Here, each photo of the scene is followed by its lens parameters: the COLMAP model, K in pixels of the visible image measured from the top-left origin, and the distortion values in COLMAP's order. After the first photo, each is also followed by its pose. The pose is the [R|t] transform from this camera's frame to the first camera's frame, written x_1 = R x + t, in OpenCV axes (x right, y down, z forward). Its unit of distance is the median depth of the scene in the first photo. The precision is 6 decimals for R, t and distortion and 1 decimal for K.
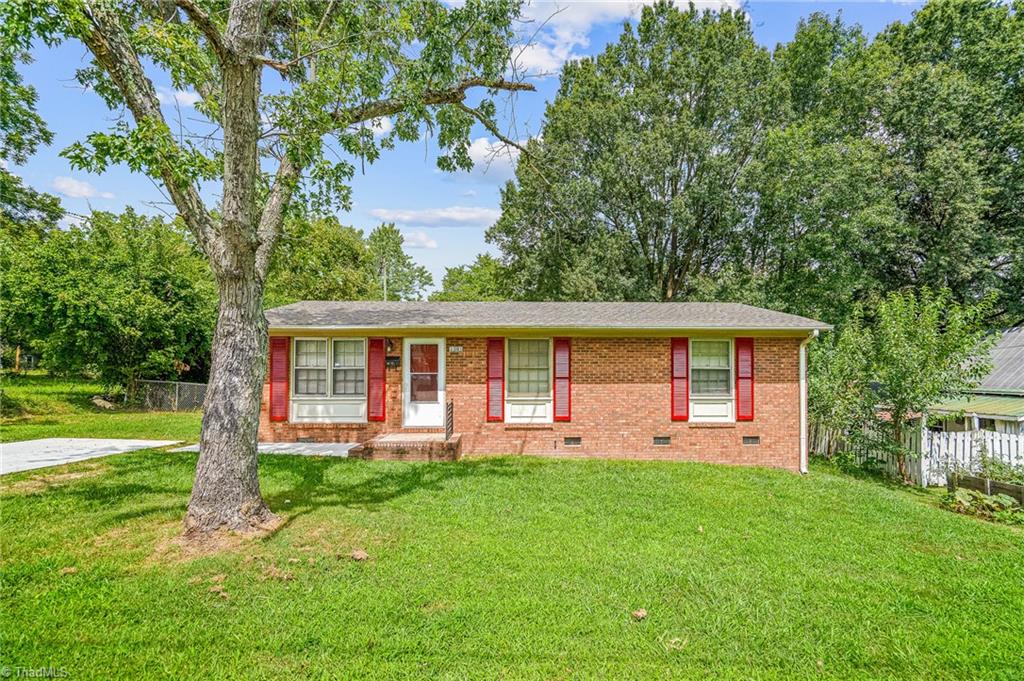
lens RADIAL K [[467.2, 0, 516.3], [0, 467.2, 370.0], [0, 0, 1]] dist [0.000578, 0.000462]
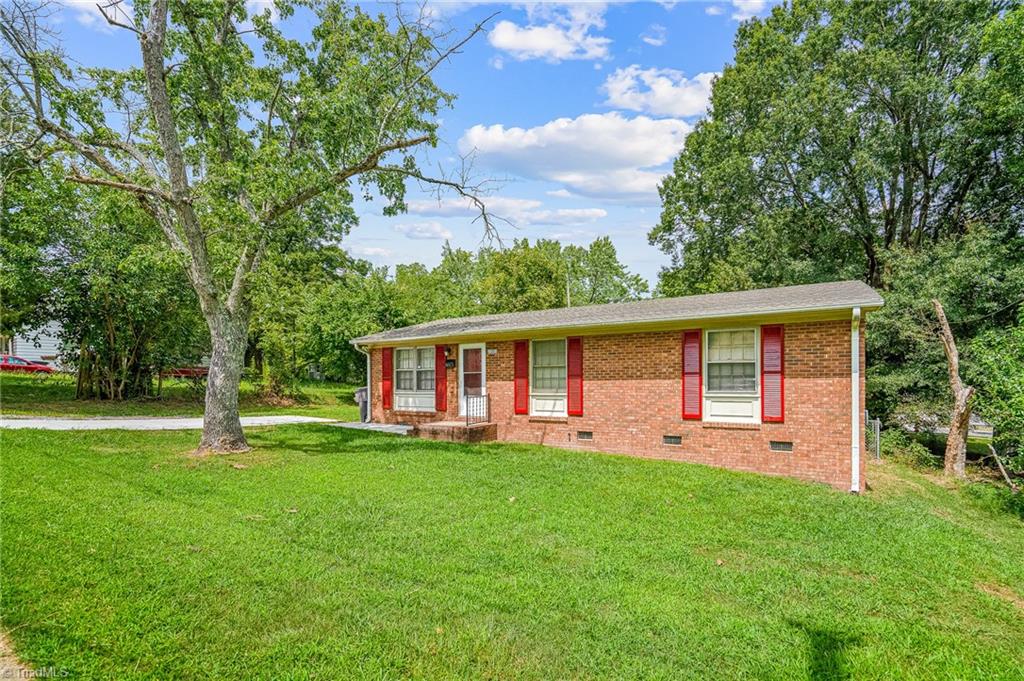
lens RADIAL K [[467.6, 0, 511.8], [0, 467.6, 389.3], [0, 0, 1]] dist [-0.000880, 0.000008]
pose [[0.843674, 0.003616, -0.536844, 0.545098], [0.006236, 0.999844, 0.016535, 0.031076], [0.536820, -0.017298, 0.843520, 0.029765]]
